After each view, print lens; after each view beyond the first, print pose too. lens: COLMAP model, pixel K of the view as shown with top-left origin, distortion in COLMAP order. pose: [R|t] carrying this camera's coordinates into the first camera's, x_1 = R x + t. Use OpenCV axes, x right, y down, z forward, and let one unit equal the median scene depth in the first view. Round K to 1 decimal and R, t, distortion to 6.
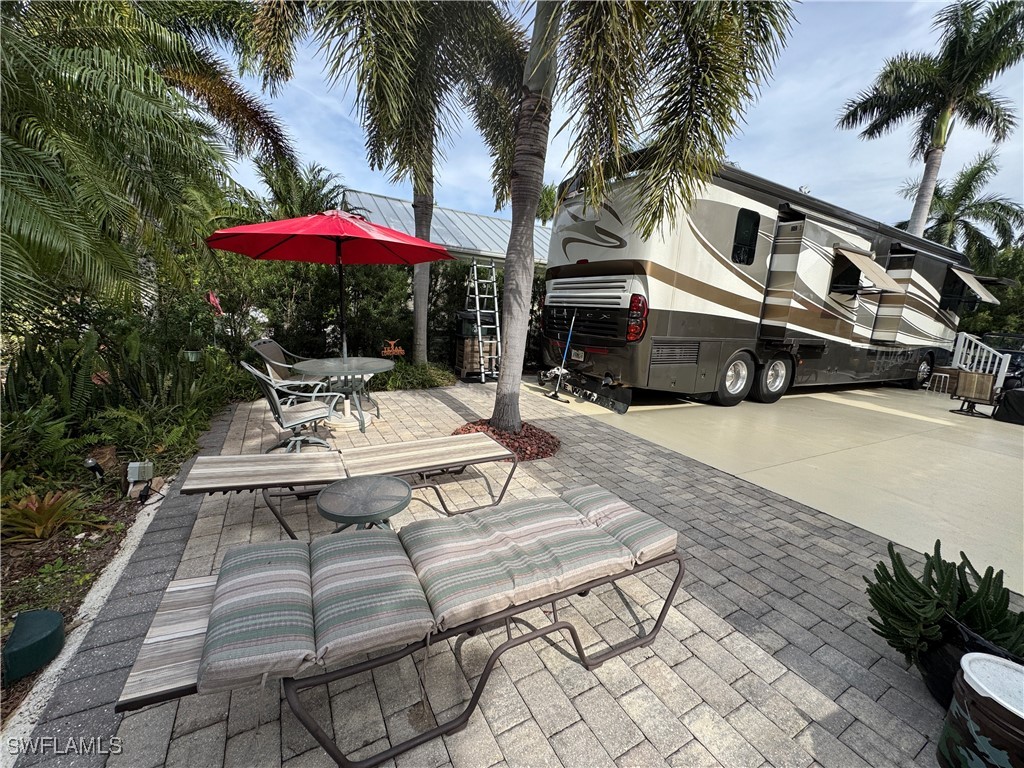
lens RADIAL K [[406.2, 0, 508.6], [0, 406.2, 380.0], [0, 0, 1]] dist [-0.002376, -0.000243]
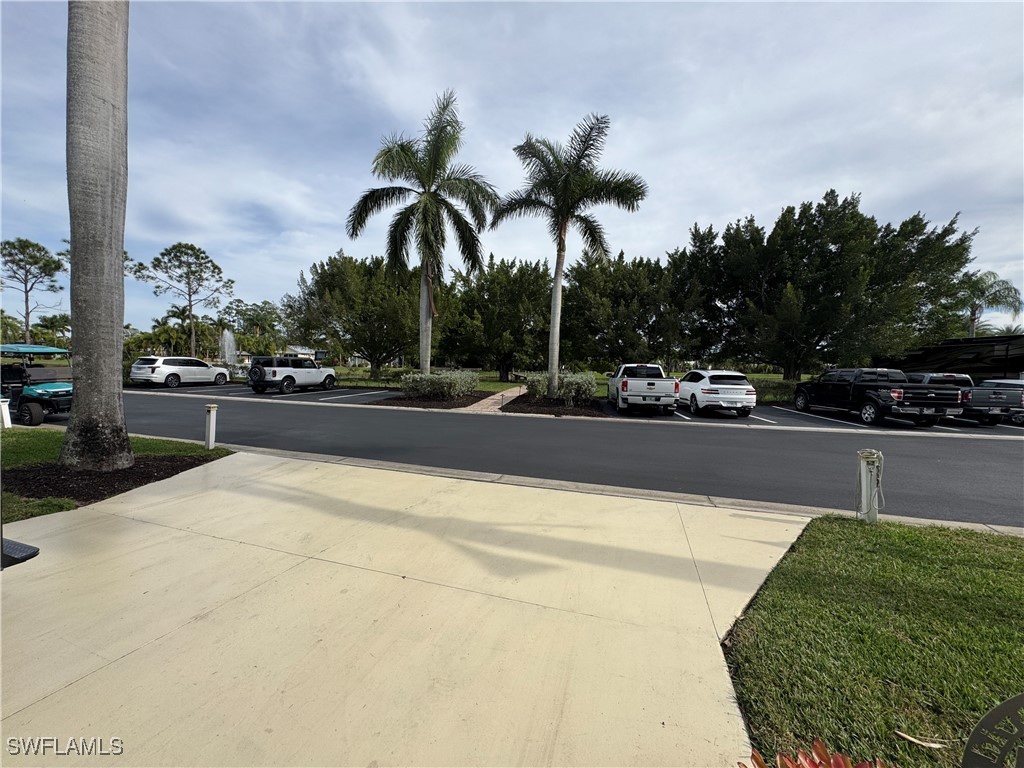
lens RADIAL K [[406.2, 0, 512.4], [0, 406.2, 383.0], [0, 0, 1]] dist [-0.003440, -0.000265]
pose [[0.719845, -0.079688, 0.689546, 1.752952], [0.140953, 0.989473, -0.032797, -0.062775], [-0.679674, 0.120802, 0.723499, 1.094300]]
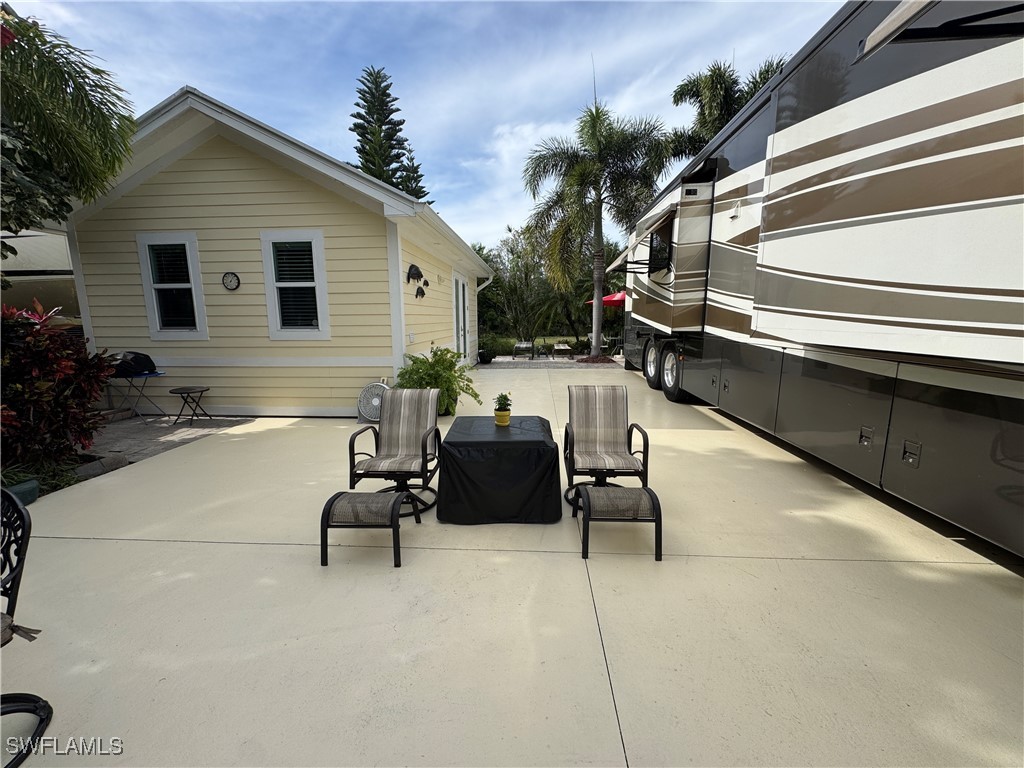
lens RADIAL K [[407.1, 0, 510.1], [0, 407.1, 384.1], [0, 0, 1]] dist [-0.001975, -0.000115]
pose [[-0.537459, 0.071839, -0.840225, 1.218647], [-0.176575, 0.964691, 0.195429, -0.067786], [0.824597, 0.253398, -0.505797, 0.870770]]
